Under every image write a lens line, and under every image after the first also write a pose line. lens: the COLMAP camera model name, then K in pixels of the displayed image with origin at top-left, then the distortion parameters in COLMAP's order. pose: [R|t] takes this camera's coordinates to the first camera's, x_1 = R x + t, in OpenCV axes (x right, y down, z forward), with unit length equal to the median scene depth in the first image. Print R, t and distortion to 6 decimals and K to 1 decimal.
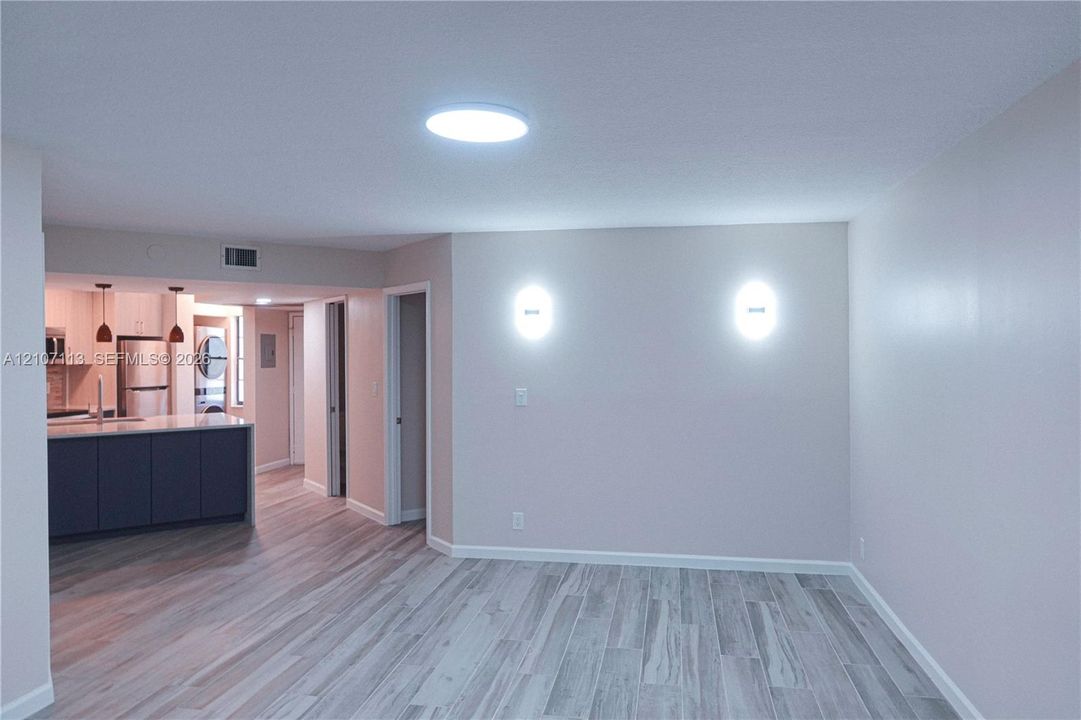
lens RADIAL K [[752.8, 0, 542.4], [0, 752.8, 356.8], [0, 0, 1]] dist [-0.004118, 0.004515]
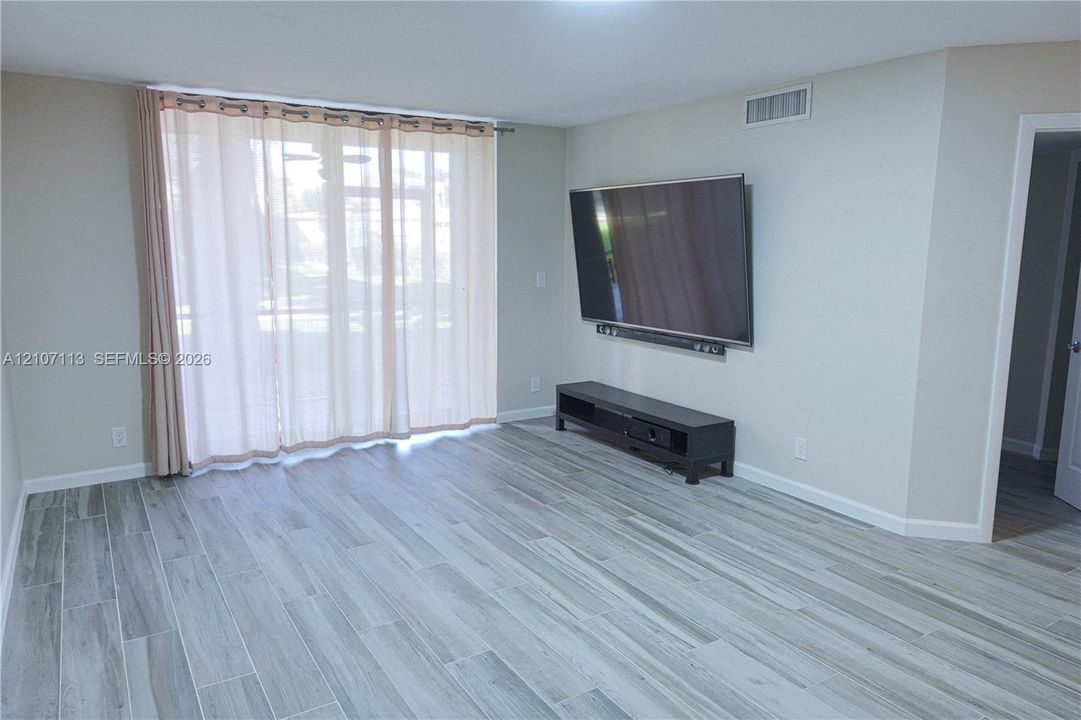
lens RADIAL K [[752.8, 0, 543.6], [0, 752.8, 359.5], [0, 0, 1]] dist [-0.004118, 0.004515]
pose [[-0.746944, 0.105837, -0.656409, 0.480696], [-0.008388, 0.985671, 0.168470, -0.008023], [0.664834, 0.131344, -0.735354, 1.349777]]
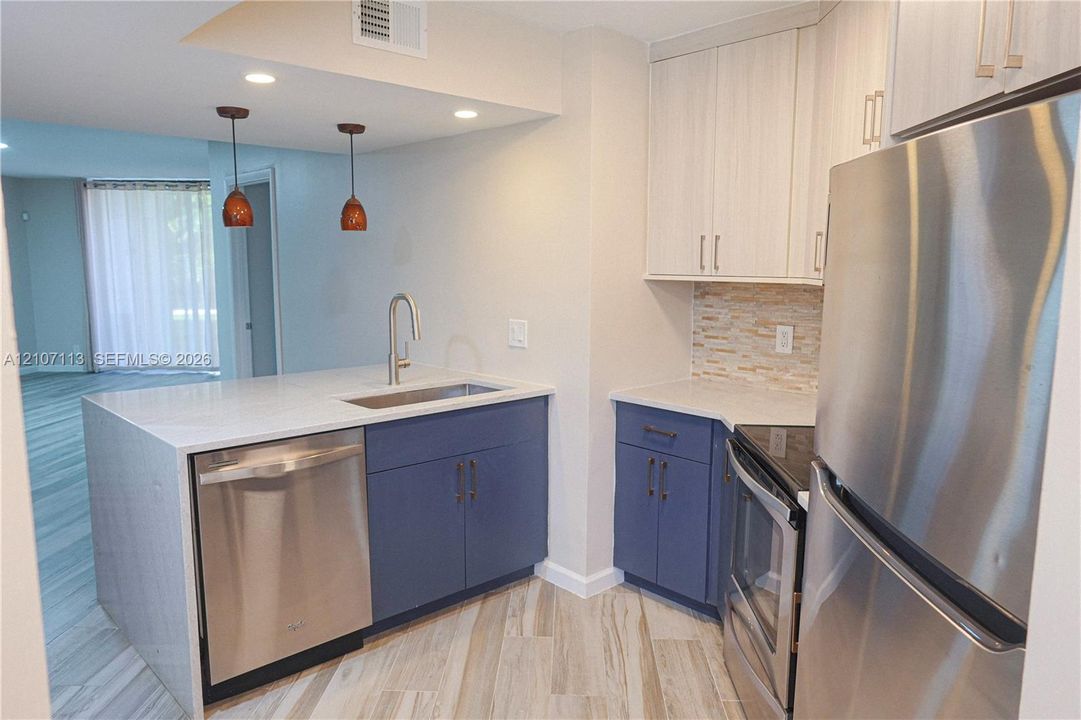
lens RADIAL K [[752.8, 0, 542.9], [0, 752.8, 363.0], [0, 0, 1]] dist [-0.004118, 0.004515]
pose [[-0.991311, 0.014545, -0.130732, -1.141460], [-0.005657, 0.988235, 0.152840, -0.017850], [0.131417, 0.152251, -0.979566, 2.780859]]
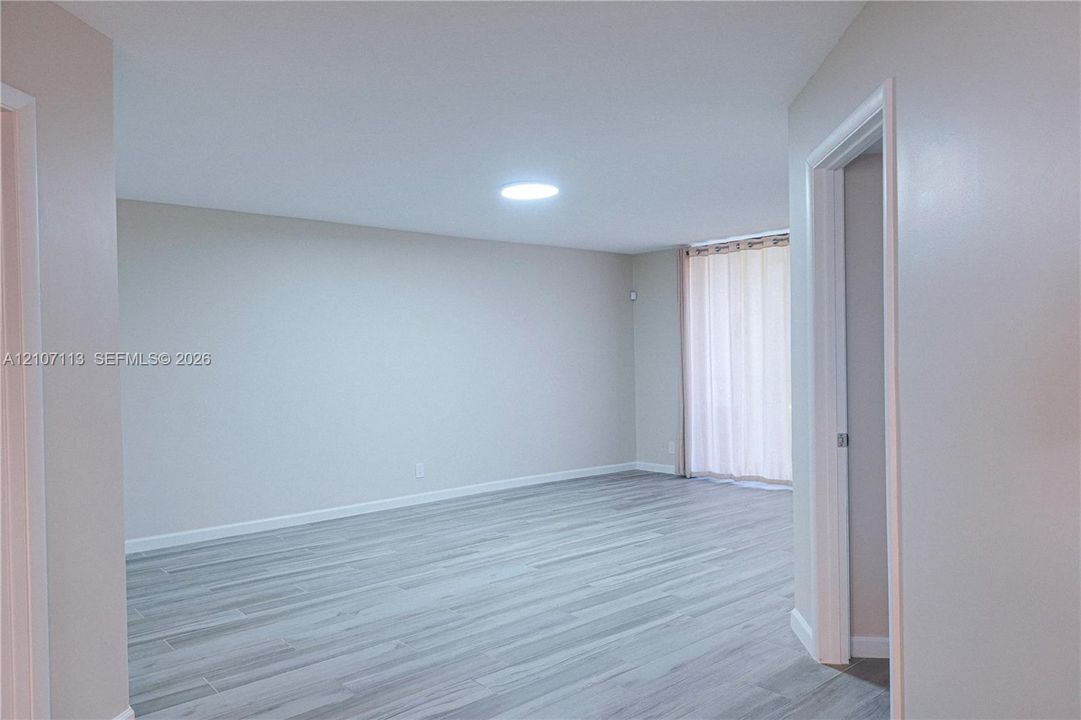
lens RADIAL K [[752.8, 0, 548.4], [0, 752.8, 355.9], [0, 0, 1]] dist [-0.004118, 0.004515]
pose [[-0.774292, 0.013889, 0.632676, -0.989450], [0.025385, 0.999636, 0.009122, 0.050204], [-0.632319, 0.023123, -0.774363, 1.892139]]
